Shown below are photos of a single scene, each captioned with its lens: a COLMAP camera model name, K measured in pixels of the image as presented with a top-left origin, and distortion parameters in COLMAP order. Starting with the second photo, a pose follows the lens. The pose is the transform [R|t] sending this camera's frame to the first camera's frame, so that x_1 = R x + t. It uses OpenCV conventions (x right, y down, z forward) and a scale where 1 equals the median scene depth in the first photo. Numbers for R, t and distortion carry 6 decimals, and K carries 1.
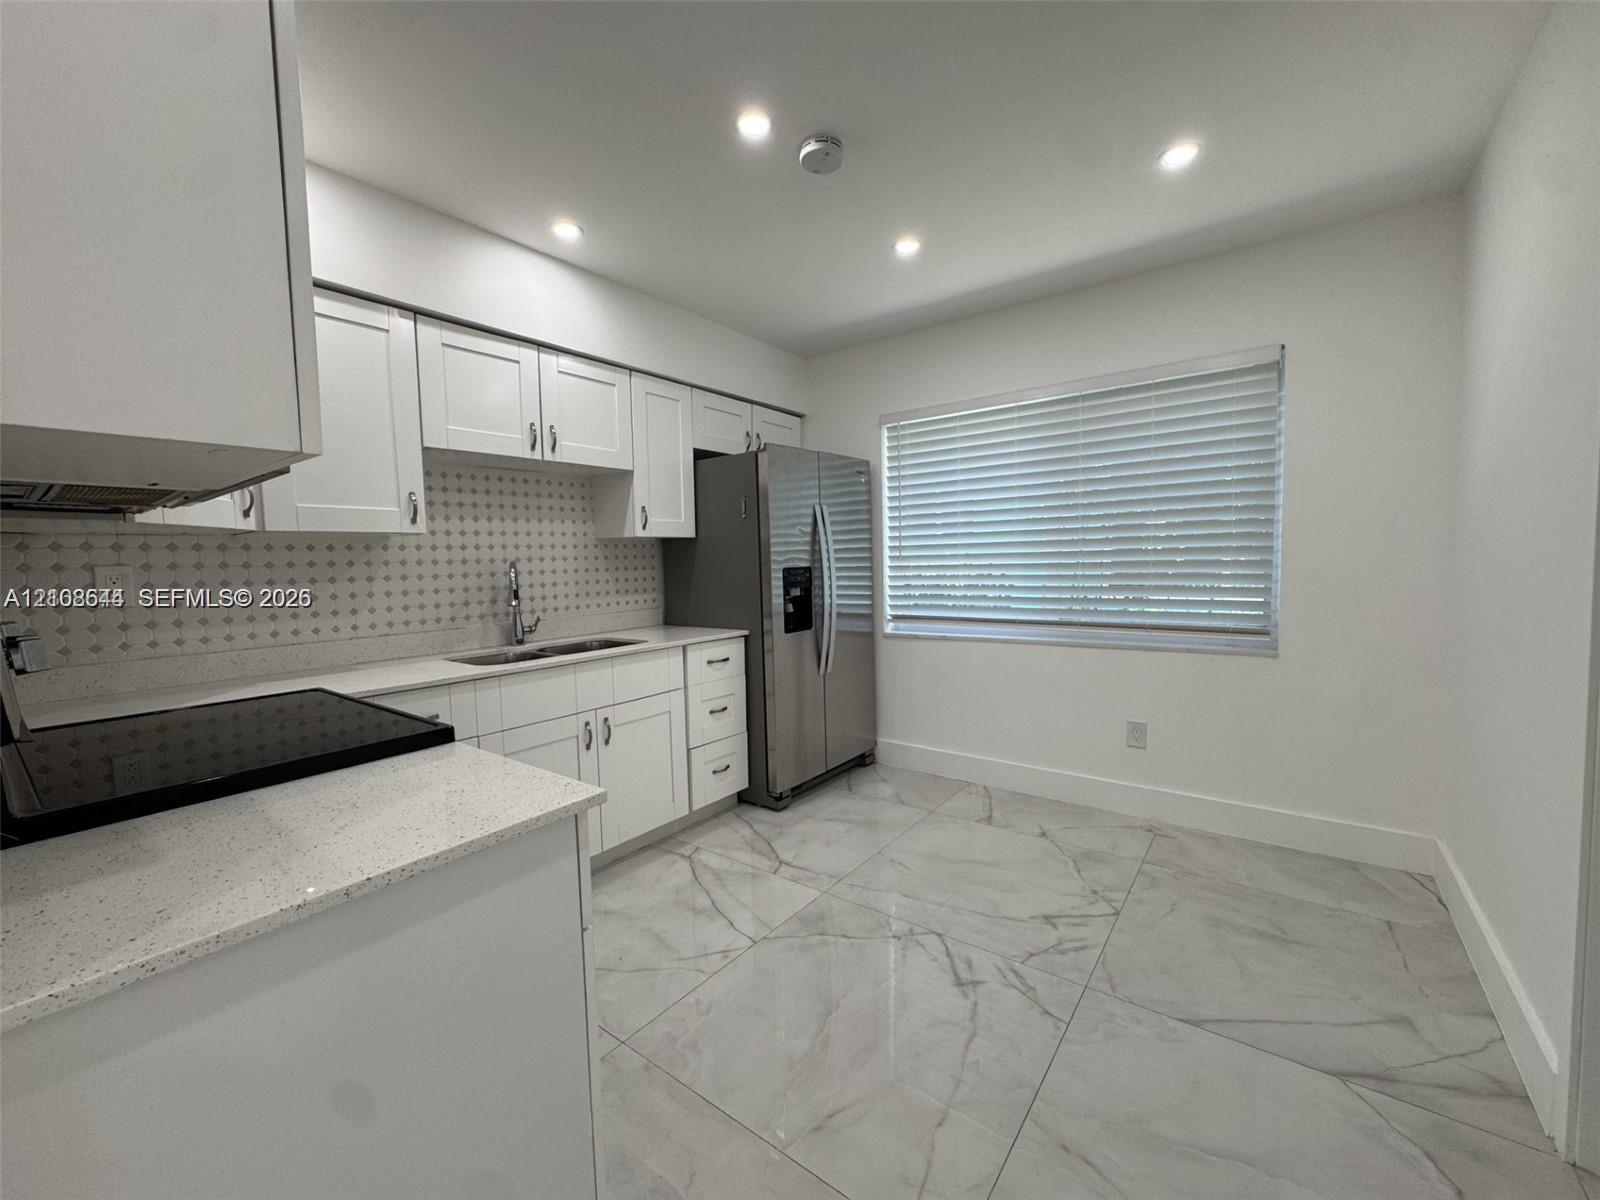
lens RADIAL K [[637.4, 0, 798.5], [0, 637.4, 600.2], [0, 0, 1]] dist [-0.003360, -0.000311]
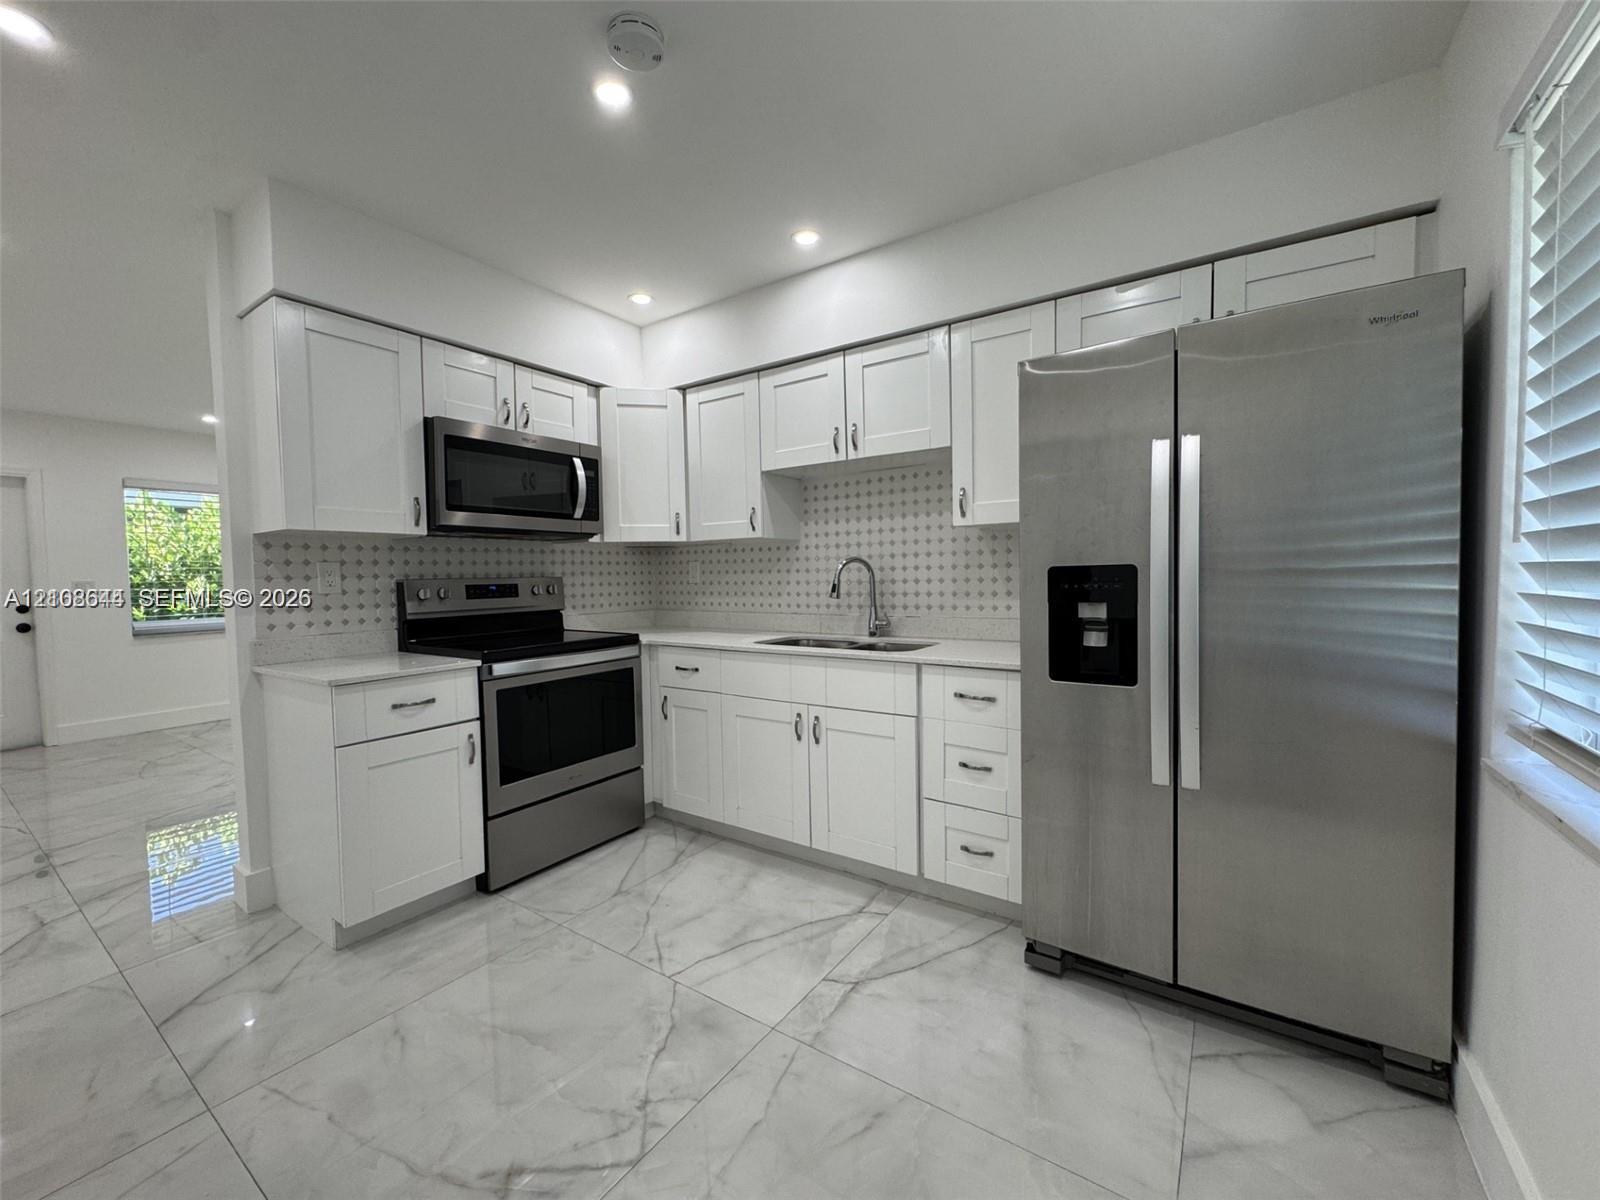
lens RADIAL K [[637.4, 0, 798.5], [0, 637.4, 600.2], [0, 0, 1]] dist [-0.003360, -0.000311]
pose [[0.052011, 0.066293, -0.996444, 0.607048], [-0.048238, 0.996796, 0.063799, -0.051738], [0.997481, 0.044748, 0.055042, 0.823965]]
